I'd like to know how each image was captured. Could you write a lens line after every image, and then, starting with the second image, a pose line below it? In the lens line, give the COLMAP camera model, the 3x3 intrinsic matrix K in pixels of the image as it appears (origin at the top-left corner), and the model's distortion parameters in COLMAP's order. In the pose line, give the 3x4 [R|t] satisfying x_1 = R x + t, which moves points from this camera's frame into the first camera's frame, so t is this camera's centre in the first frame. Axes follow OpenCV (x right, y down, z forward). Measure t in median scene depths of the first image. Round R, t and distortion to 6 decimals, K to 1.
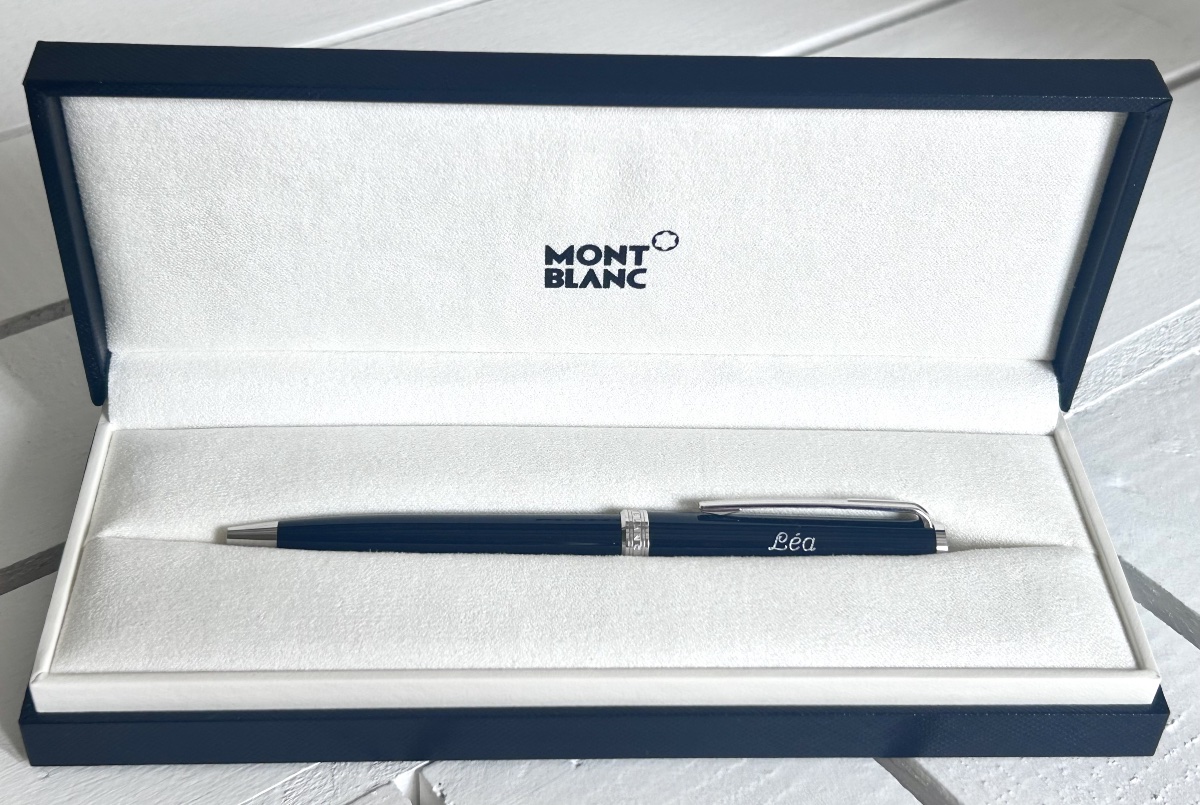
lens RADIAL K [[1658.2, 0, 600.0], [0, 1658.2, 402.5], [0, 0, 1]] dist [-0.001875, -0.065343]
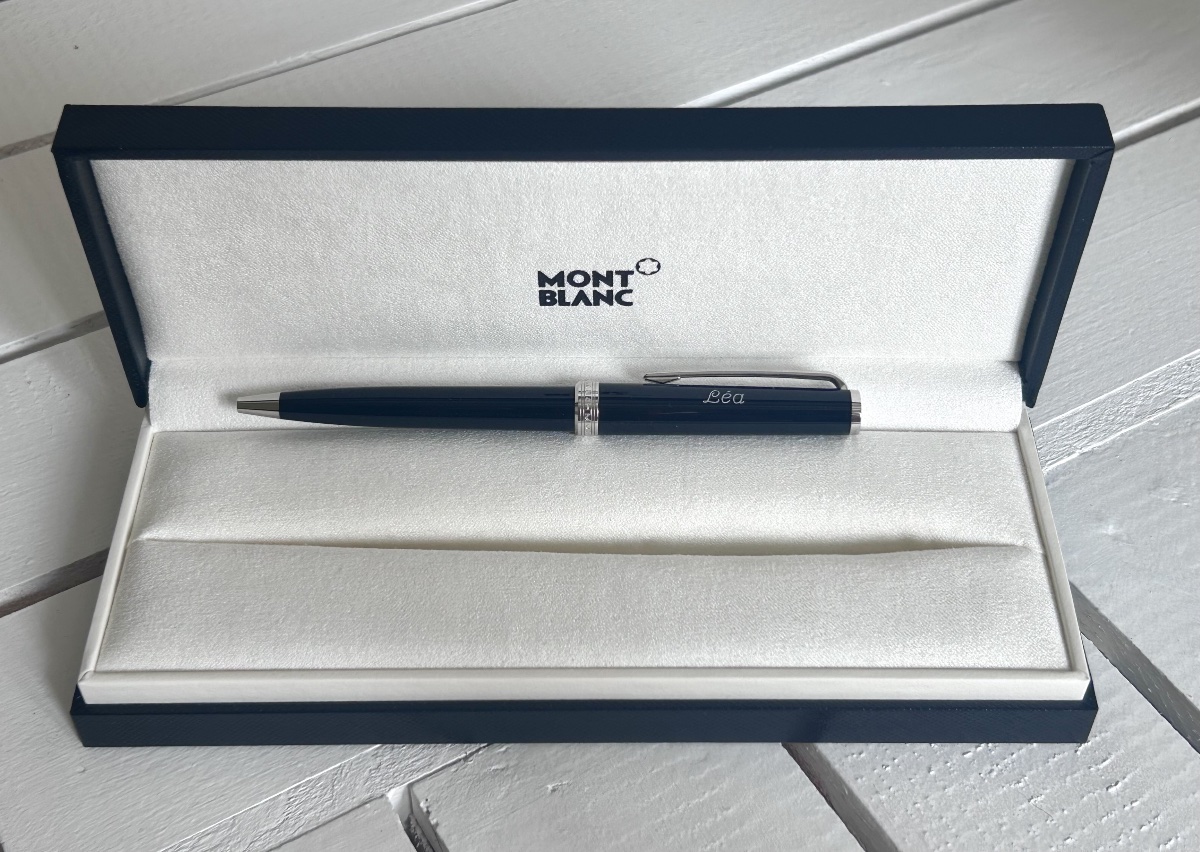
lens RADIAL K [[1605.3, 0, 600.0], [0, 1605.3, 426.0], [0, 0, 1]] dist [-0.008332, 0.006014]
pose [[0.998800, 0.001281, -0.048955, 0.062366], [0.003765, 0.994691, 0.102842, -0.106833], [0.048827, -0.102903, 0.993492, -0.056455]]
